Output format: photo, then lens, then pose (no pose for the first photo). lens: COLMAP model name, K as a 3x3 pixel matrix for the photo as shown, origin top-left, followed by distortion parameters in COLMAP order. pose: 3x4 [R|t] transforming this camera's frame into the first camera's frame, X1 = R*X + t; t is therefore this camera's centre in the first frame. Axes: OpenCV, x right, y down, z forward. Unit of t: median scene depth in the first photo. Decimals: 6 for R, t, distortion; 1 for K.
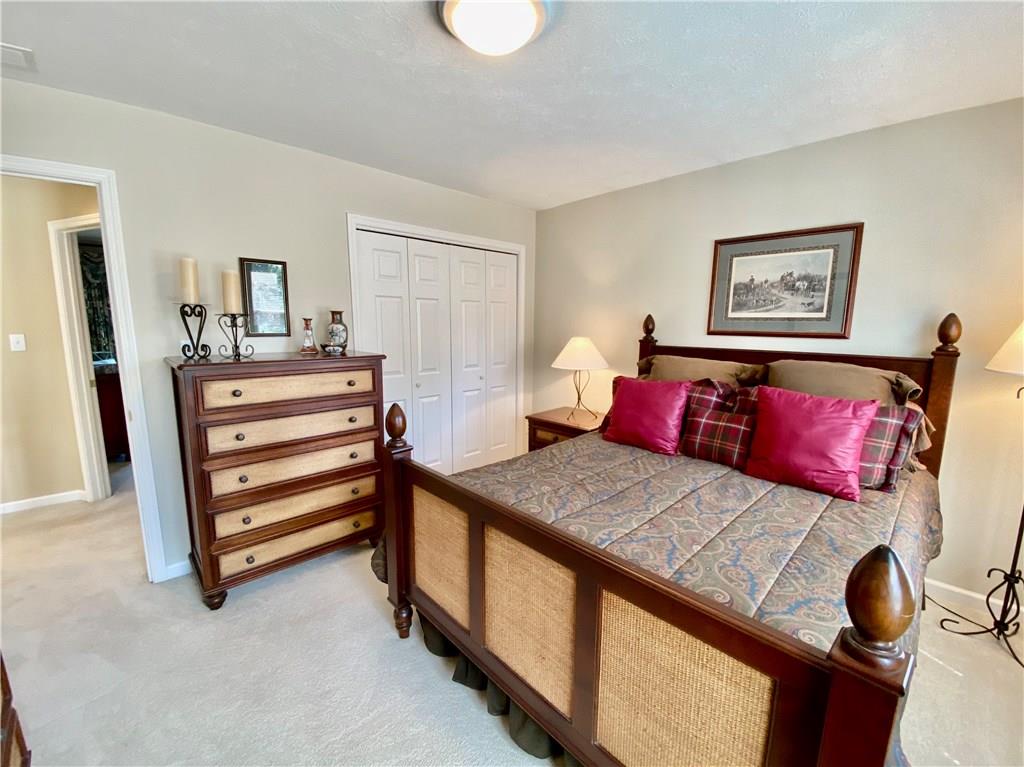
lens RADIAL K [[421.2, 0, 512.0], [0, 421.2, 383.5], [0, 0, 1]] dist [0.054223, -0.035986]
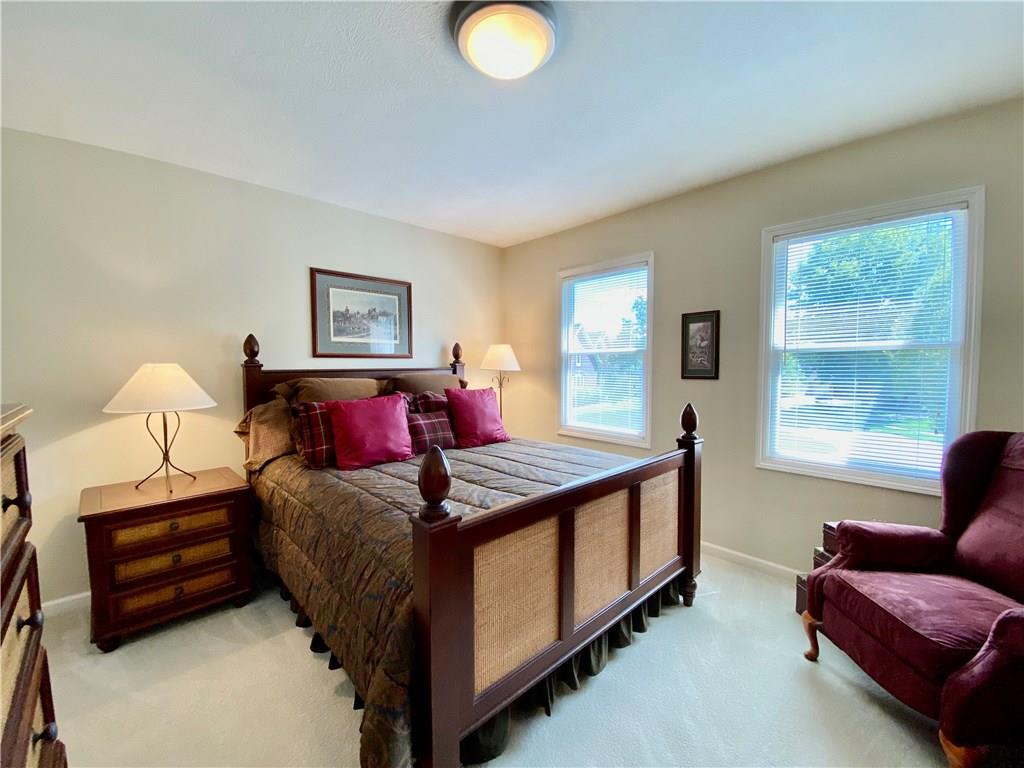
lens RADIAL K [[421.2, 0, 512.0], [0, 421.2, 384.0], [0, 0, 1]] dist [0.054223, -0.035986]
pose [[-0.012654, -0.052491, 0.998541, -0.637672], [0.157682, 0.986022, 0.053831, -0.038071], [-0.987409, 0.158133, -0.004200, 0.628434]]
